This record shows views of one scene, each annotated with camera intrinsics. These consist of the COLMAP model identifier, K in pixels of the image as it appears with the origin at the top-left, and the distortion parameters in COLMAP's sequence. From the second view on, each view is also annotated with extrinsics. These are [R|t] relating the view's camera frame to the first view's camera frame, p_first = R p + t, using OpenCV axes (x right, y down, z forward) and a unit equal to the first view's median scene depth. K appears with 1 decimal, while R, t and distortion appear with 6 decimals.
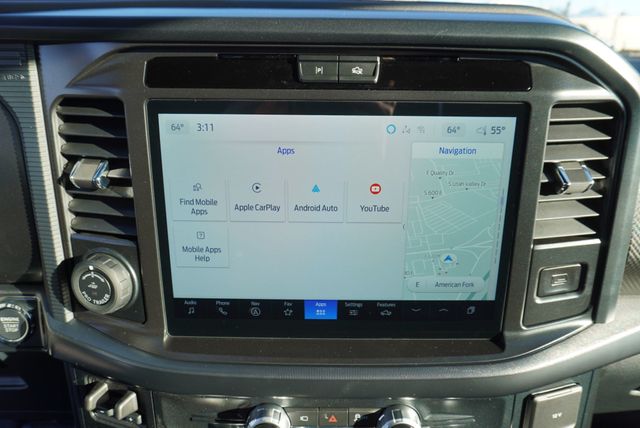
lens RADIAL K [[445.7, 0, 320.0], [0, 445.7, 214.0], [0, 0, 1]] dist [-0.042898, 0.051339]
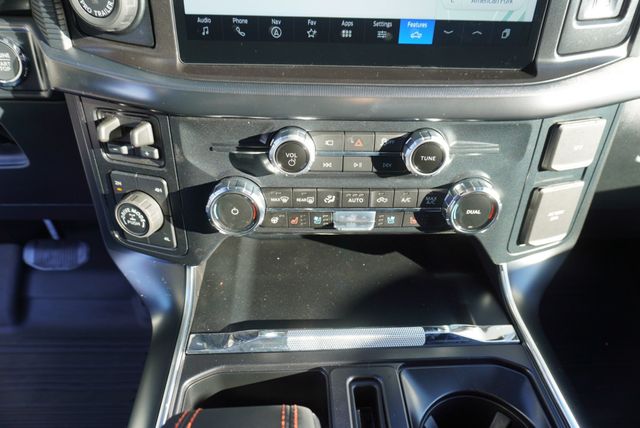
lens RADIAL K [[445.7, 0, 320.0], [0, 445.7, 214.0], [0, 0, 1]] dist [-0.042898, 0.051339]
pose [[0.998886, -0.004905, 0.046942, -0.102558], [-0.006744, 0.969543, 0.244830, 0.372151], [-0.046713, -0.244873, 0.968429, 0.015028]]
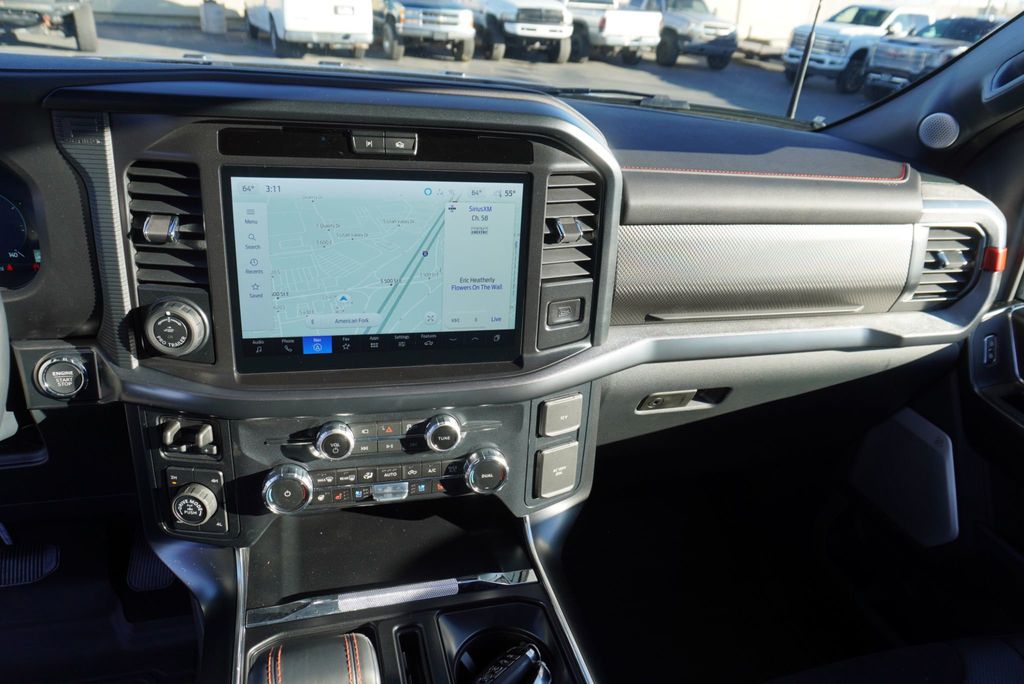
lens RADIAL K [[721.2, 0, 510.9], [0, 721.2, 356.8], [0, 0, 1]] dist [-0.024201, 0.003261]
pose [[0.960739, -0.051968, 0.272544, -0.179363], [0.024294, 0.994286, 0.103949, 0.062105], [-0.276389, -0.093246, 0.956511, -0.976905]]
